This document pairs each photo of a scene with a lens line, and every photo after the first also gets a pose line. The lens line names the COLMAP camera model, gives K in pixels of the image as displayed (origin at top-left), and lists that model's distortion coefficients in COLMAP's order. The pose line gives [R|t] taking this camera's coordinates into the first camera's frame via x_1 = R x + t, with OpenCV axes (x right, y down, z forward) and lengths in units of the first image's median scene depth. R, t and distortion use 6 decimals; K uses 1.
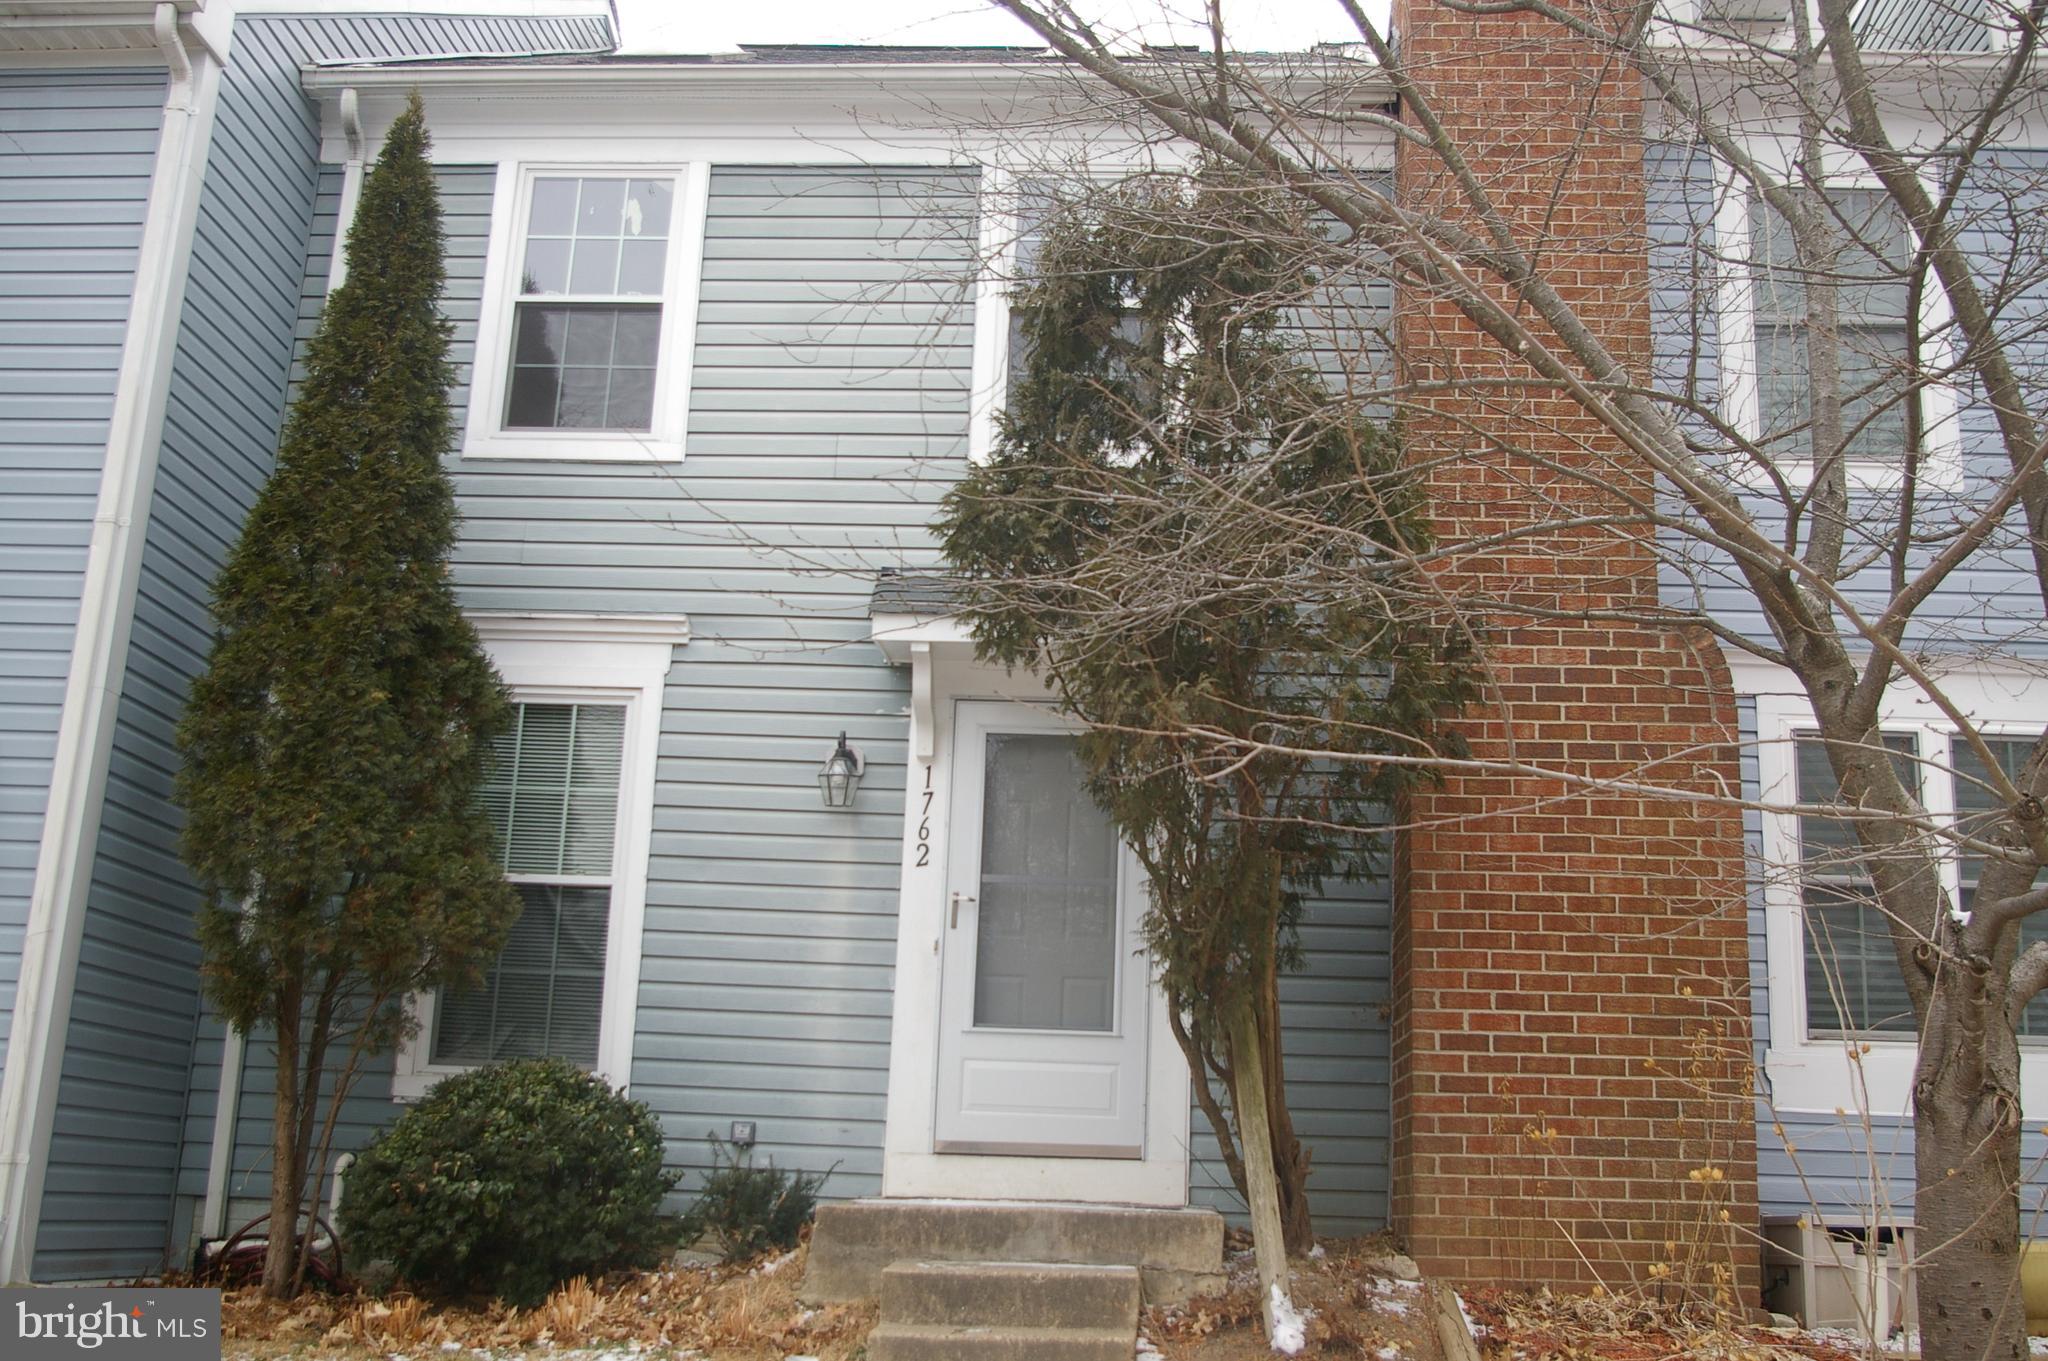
lens RADIAL K [[2016.2, 0, 1059.8], [0, 2016.2, 688.2], [0, 0, 1]] dist [-0.067883, 0.033926]
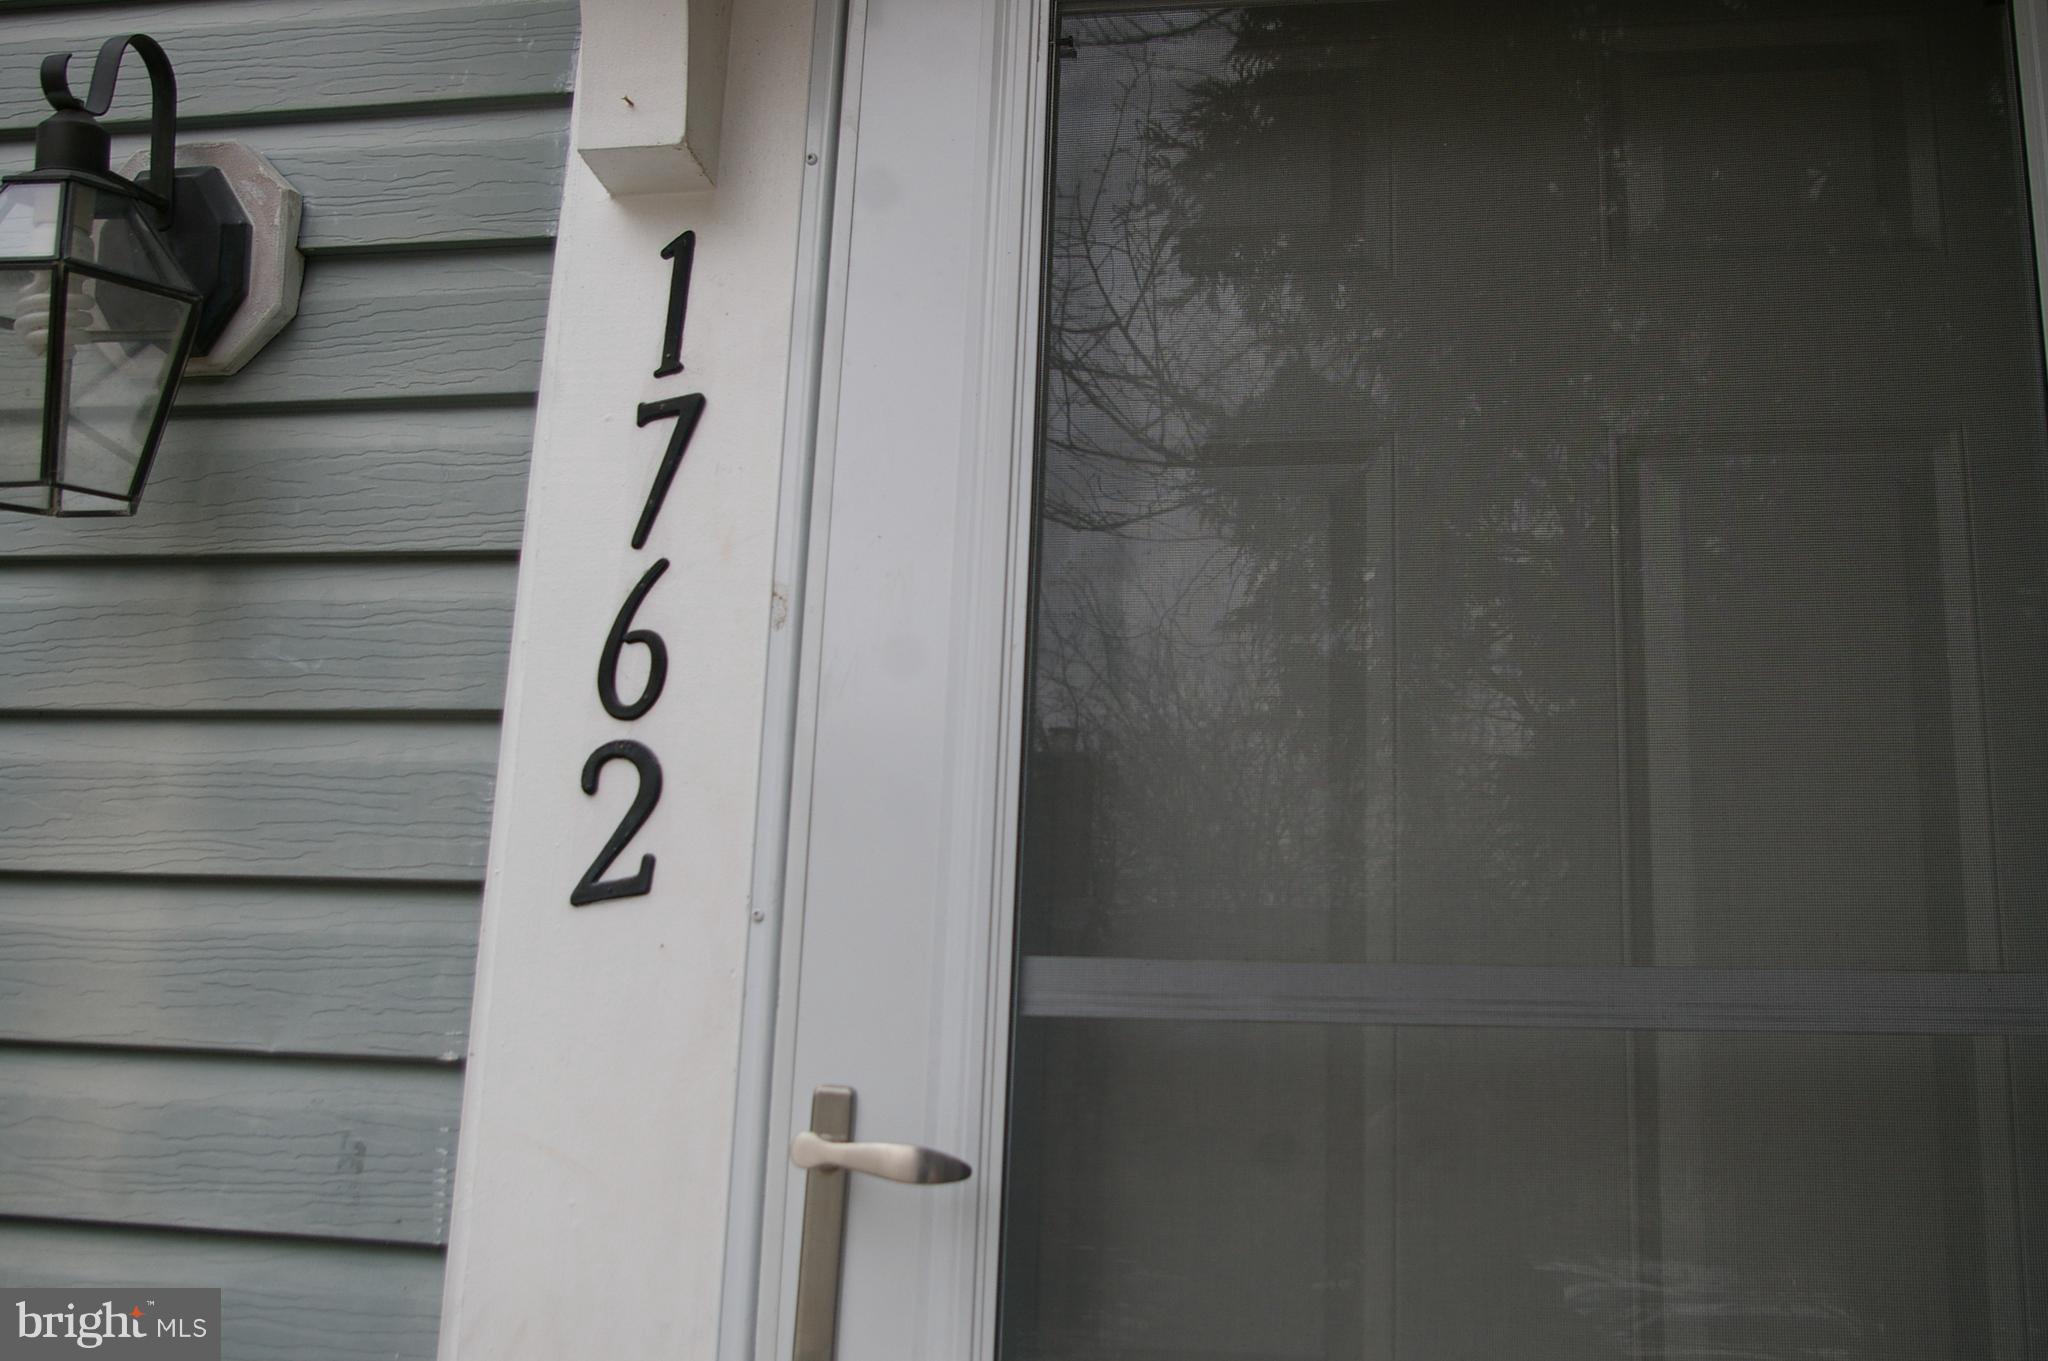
lens RADIAL K [[2016.2, 0, 1059.8], [0, 2016.2, 688.2], [0, 0, 1]] dist [-0.067883, 0.033926]
pose [[0.994655, -0.024927, -0.100198, -0.022587], [0.026367, 0.999567, 0.013073, 0.071870], [0.099828, -0.015645, 0.994882, 0.858371]]
